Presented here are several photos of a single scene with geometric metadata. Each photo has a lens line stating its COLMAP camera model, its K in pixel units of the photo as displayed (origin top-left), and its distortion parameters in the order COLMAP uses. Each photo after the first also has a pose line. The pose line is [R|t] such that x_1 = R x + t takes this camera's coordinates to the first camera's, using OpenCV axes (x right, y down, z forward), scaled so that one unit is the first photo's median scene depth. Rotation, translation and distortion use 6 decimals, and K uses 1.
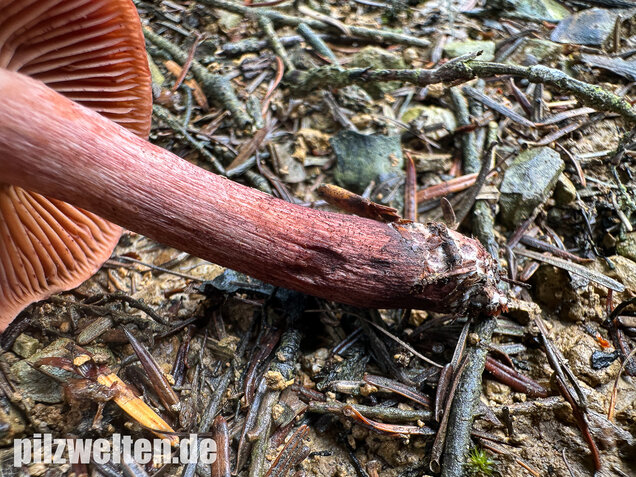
lens RADIAL K [[461.4, 0, 285.1], [0, 461.4, 301.6], [0, 0, 1]] dist [-0.020172, 0.001988]
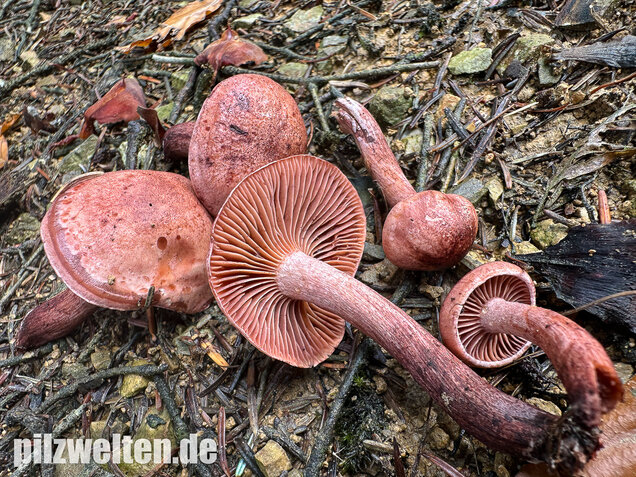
lens RADIAL K [[461.4, 0, 301.4], [0, 461.4, 274.3], [0, 0, 1]] dist [-0.020172, 0.001988]
pose [[0.909649, -0.091577, -0.405157, 0.637104], [0.124760, 0.990594, 0.056206, -0.155655], [0.396199, -0.101675, 0.912518, -0.543861]]
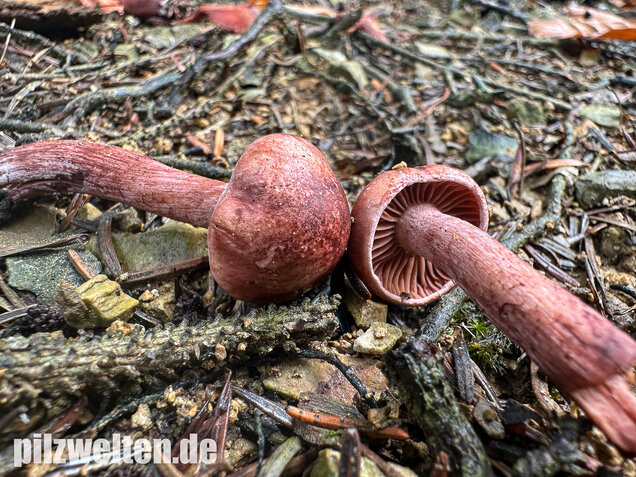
lens RADIAL K [[461.4, 0, 315.9], [0, 461.4, 242.7], [0, 0, 1]] dist [-0.020172, 0.001988]
pose [[0.928266, 0.242892, -0.281646, 0.150046], [-0.316199, 0.914108, -0.253819, 0.501396], [0.195804, 0.324668, 0.925338, -0.319913]]
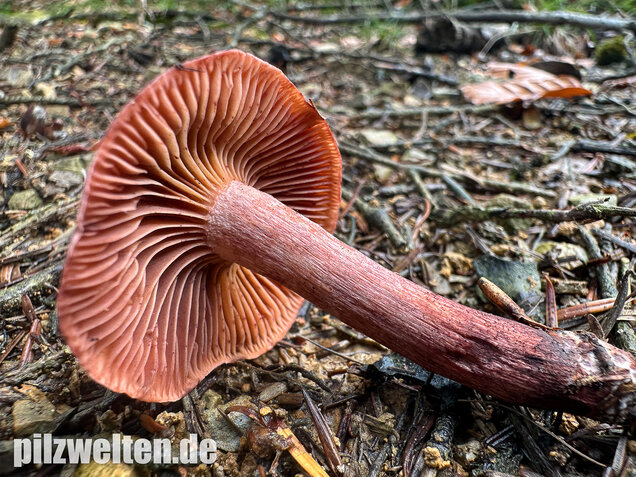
lens RADIAL K [[461.4, 0, 315.5], [0, 461.4, 238.5], [0, 0, 1]] dist [-0.020172, 0.001988]
pose [[0.980018, 0.059375, -0.189839, -0.078305], [-0.131450, 0.909621, -0.394094, 0.109707], [0.149283, 0.411174, 0.899250, -0.134956]]
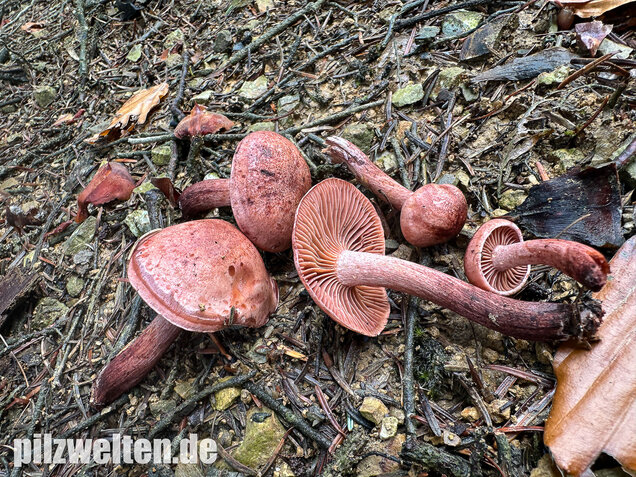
lens RADIAL K [[461.4, 0, 300.7], [0, 461.4, 273.4], [0, 0, 1]] dist [-0.020172, 0.001988]
pose [[0.906310, -0.346506, -0.241941, 0.342569], [0.351313, 0.935939, -0.024429, -0.084004], [0.234906, -0.062857, 0.969984, -1.018934]]
